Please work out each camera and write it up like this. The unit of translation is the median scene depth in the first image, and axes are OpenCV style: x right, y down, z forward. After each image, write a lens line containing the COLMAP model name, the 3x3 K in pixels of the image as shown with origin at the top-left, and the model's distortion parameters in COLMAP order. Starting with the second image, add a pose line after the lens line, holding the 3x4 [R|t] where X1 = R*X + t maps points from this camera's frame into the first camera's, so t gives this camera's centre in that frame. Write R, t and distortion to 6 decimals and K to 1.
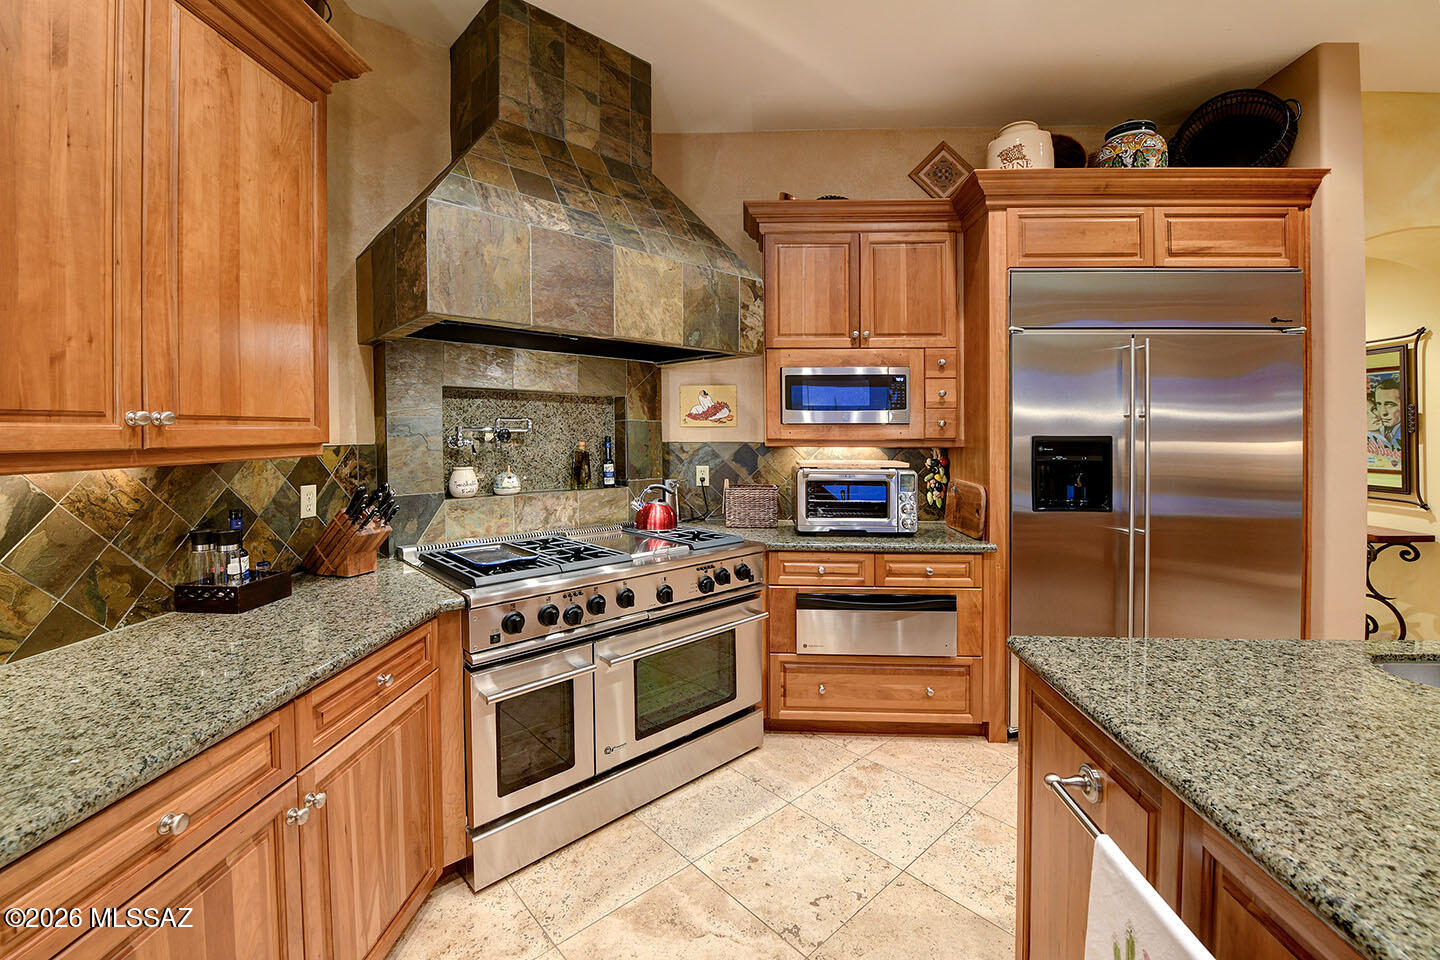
lens RADIAL K [[618.6, 0, 782.6], [0, 618.6, 431.5], [0, 0, 1]] dist [-0.024699, 0.000201]
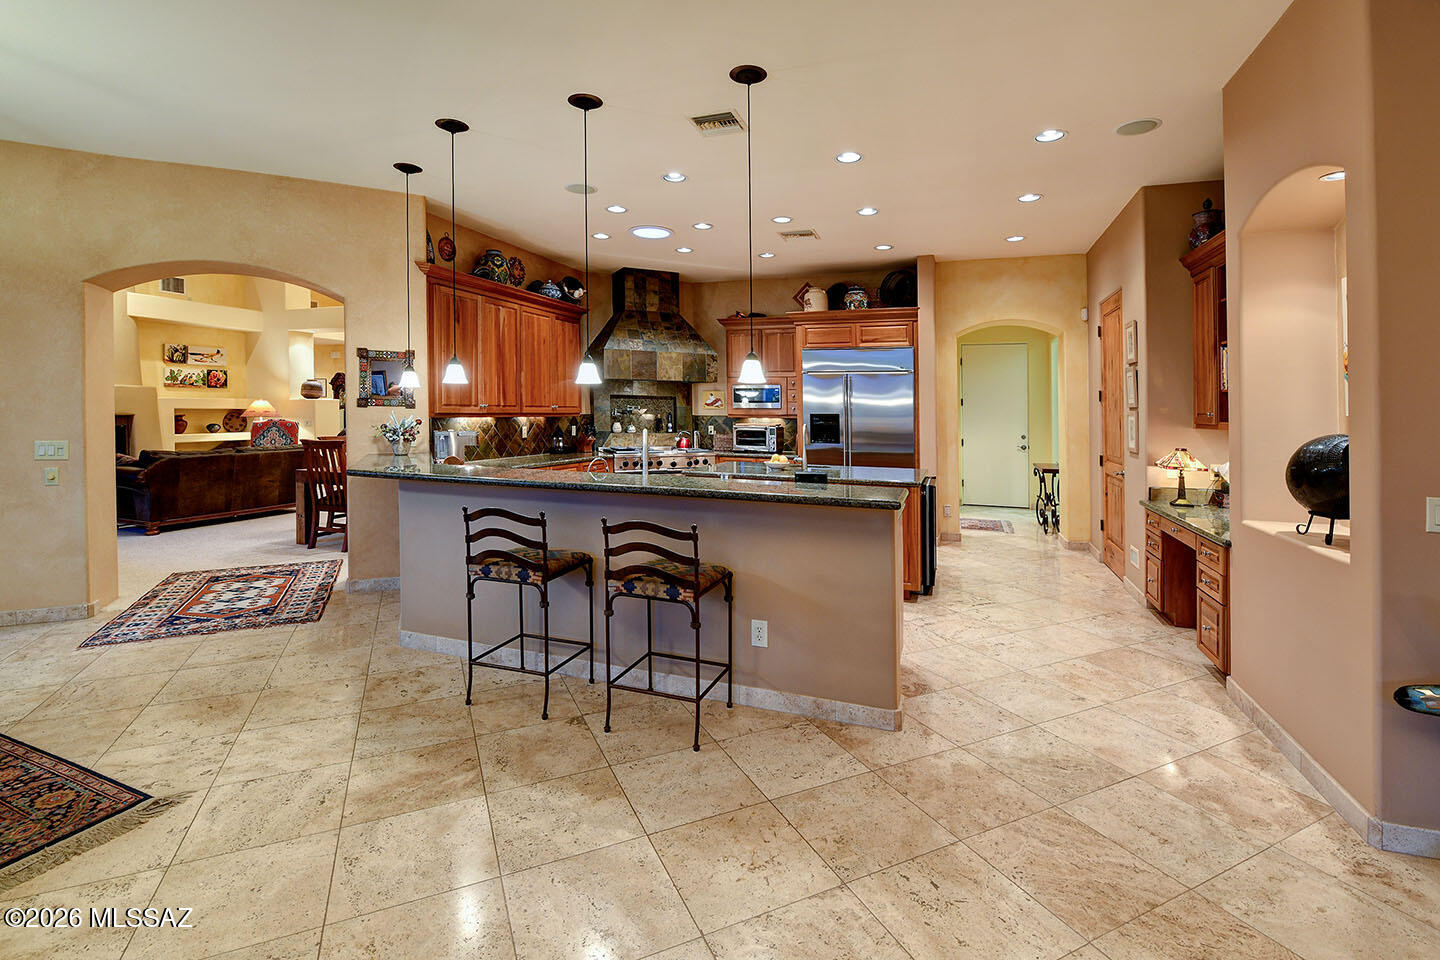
lens RADIAL K [[631.7, 0, 722.0], [0, 631.7, 447.4], [0, 0, 1]] dist [-0.048529, -0.000379]
pose [[0.935803, 0.027605, -0.351440, 1.058077], [-0.008424, 0.998396, 0.055990, 0.003947], [0.352422, -0.049435, 0.934535, -1.715481]]
